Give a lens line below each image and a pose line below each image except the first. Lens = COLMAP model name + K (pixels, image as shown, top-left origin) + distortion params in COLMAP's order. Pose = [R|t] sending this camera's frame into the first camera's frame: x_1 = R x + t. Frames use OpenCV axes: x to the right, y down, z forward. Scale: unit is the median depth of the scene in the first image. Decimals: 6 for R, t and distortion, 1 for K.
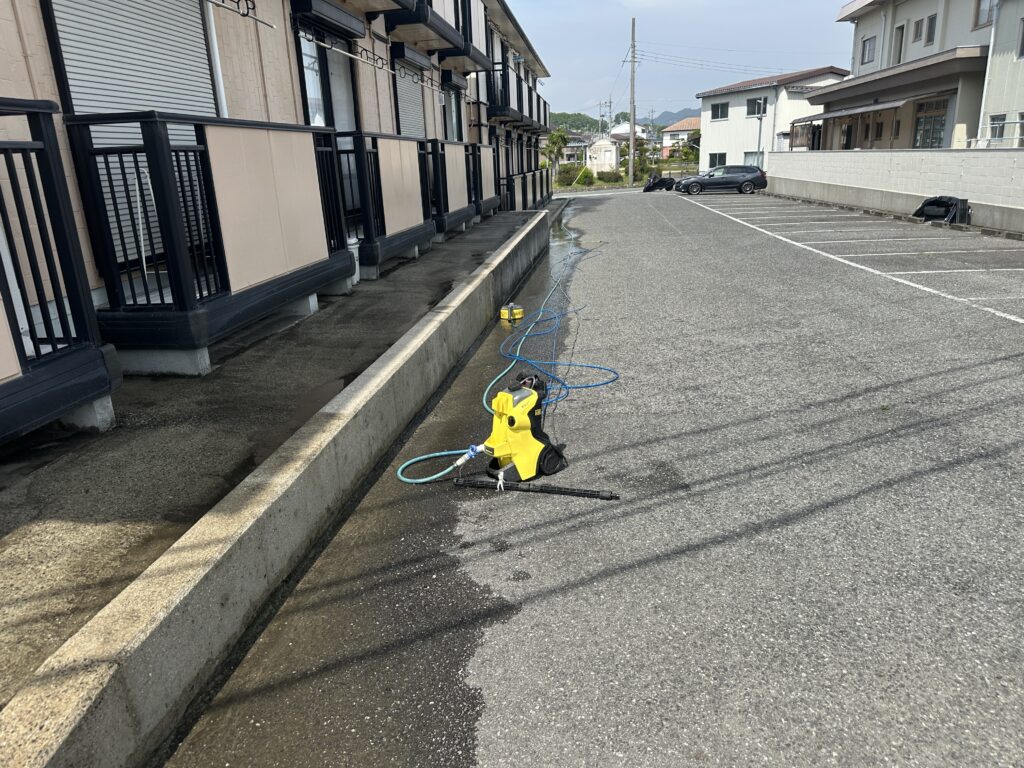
lens RADIAL K [[728.3, 0, 512.0], [0, 728.3, 384.0], [0, 0, 1]] dist [0.151440, -0.290338]
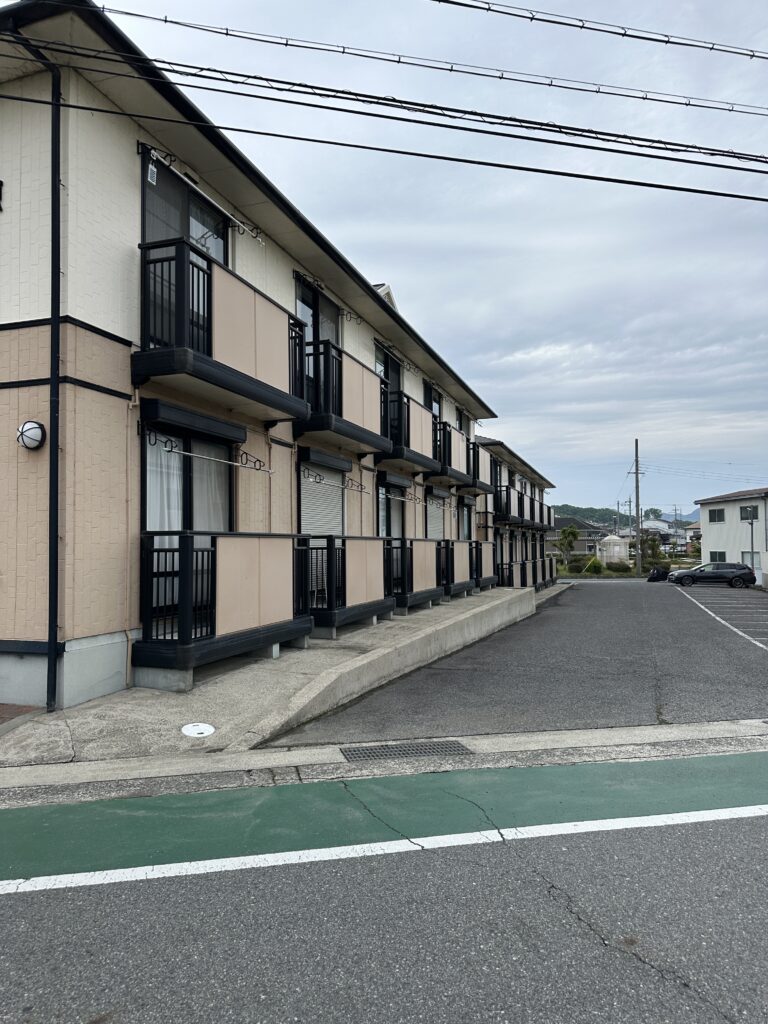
lens RADIAL K [[713.1, 0, 384.0], [0, 713.1, 512.0], [0, 0, 1]] dist [0.022068, -0.000309]
pose [[0.977095, 0.022117, -0.211652, 0.059144], [-0.091976, 0.940780, -0.326301, 0.090765], [0.191901, 0.338294, 0.921266, -0.328560]]
